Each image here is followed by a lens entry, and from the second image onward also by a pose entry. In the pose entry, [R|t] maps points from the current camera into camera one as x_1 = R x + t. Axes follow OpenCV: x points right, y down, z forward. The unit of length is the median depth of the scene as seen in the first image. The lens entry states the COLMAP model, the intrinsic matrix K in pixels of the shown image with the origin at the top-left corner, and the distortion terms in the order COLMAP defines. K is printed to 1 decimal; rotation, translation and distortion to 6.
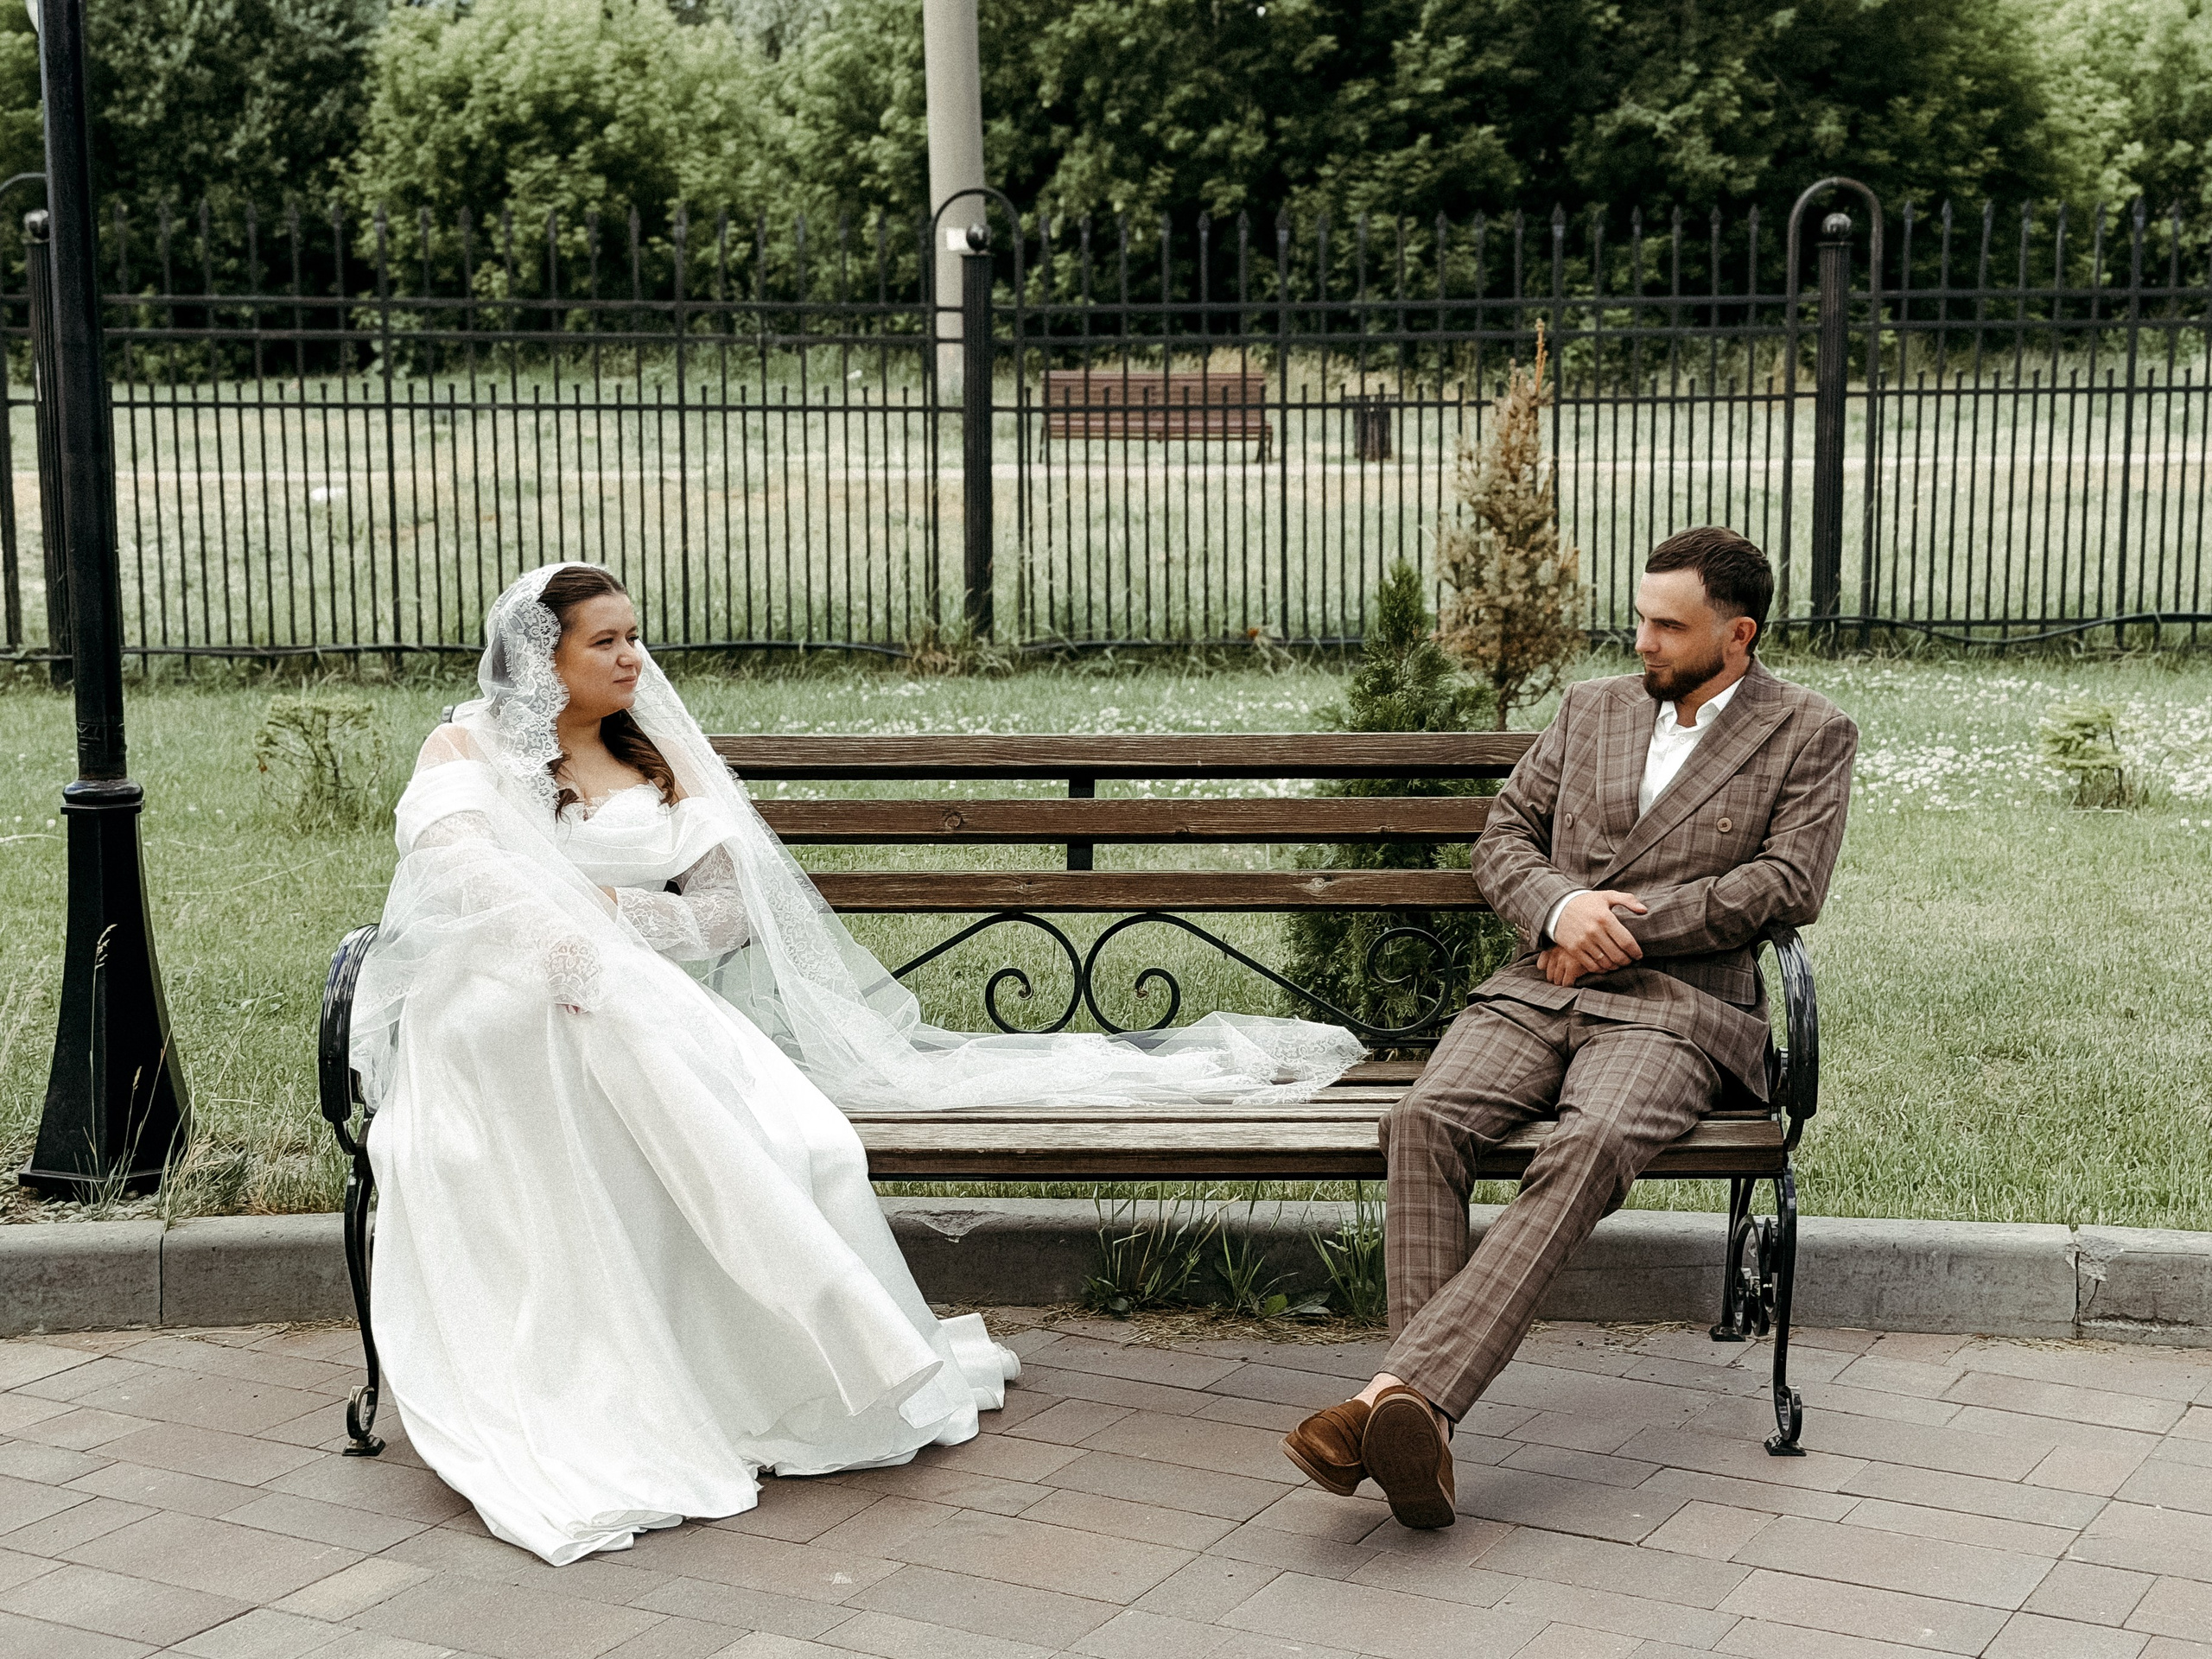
lens RADIAL K [[3061.8, 0, 1112.2], [0, 3061.8, 828.2], [0, 0, 1]] dist [0.145783, -0.055048]
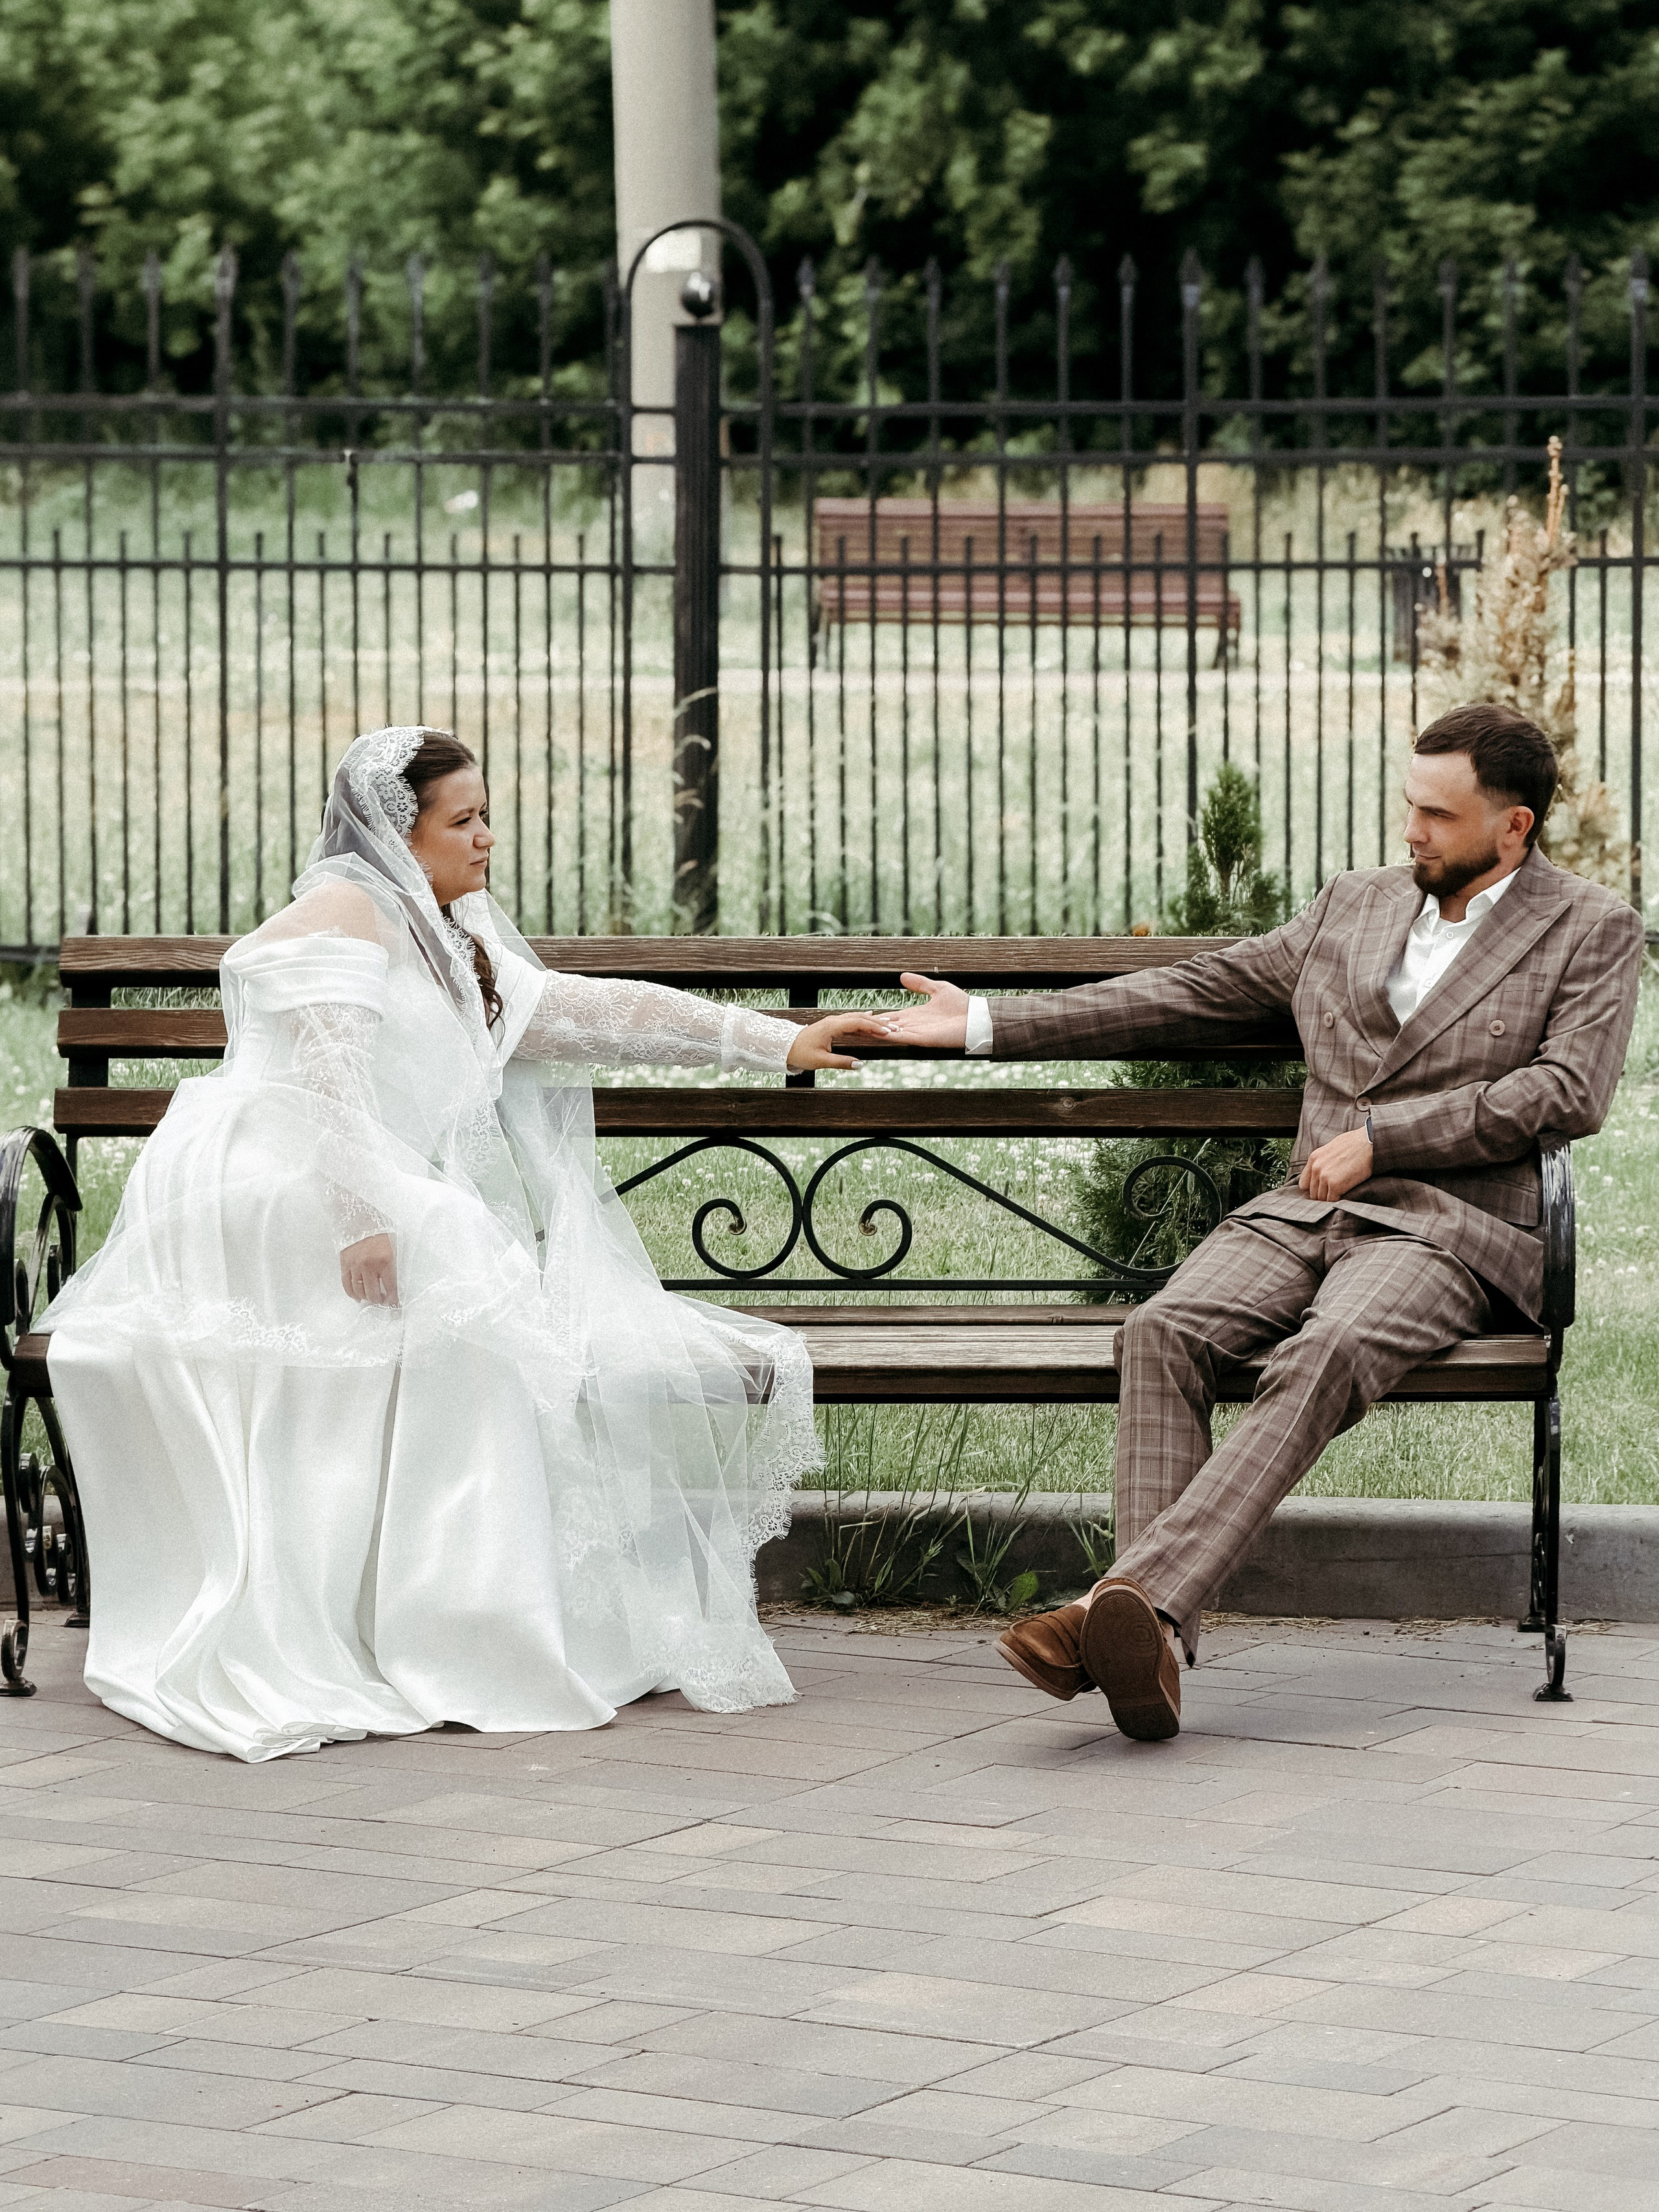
lens RADIAL K [[6555.9, 0, 824.3], [0, 6555.9, 1059.3], [0, 0, 1]] dist [0.288493, -0.511160]
pose [[0.999670, 0.006736, -0.024805, 0.023042], [-0.008235, 0.998114, -0.060840, 0.063915], [0.024348, 0.061024, 0.997839, -0.473659]]
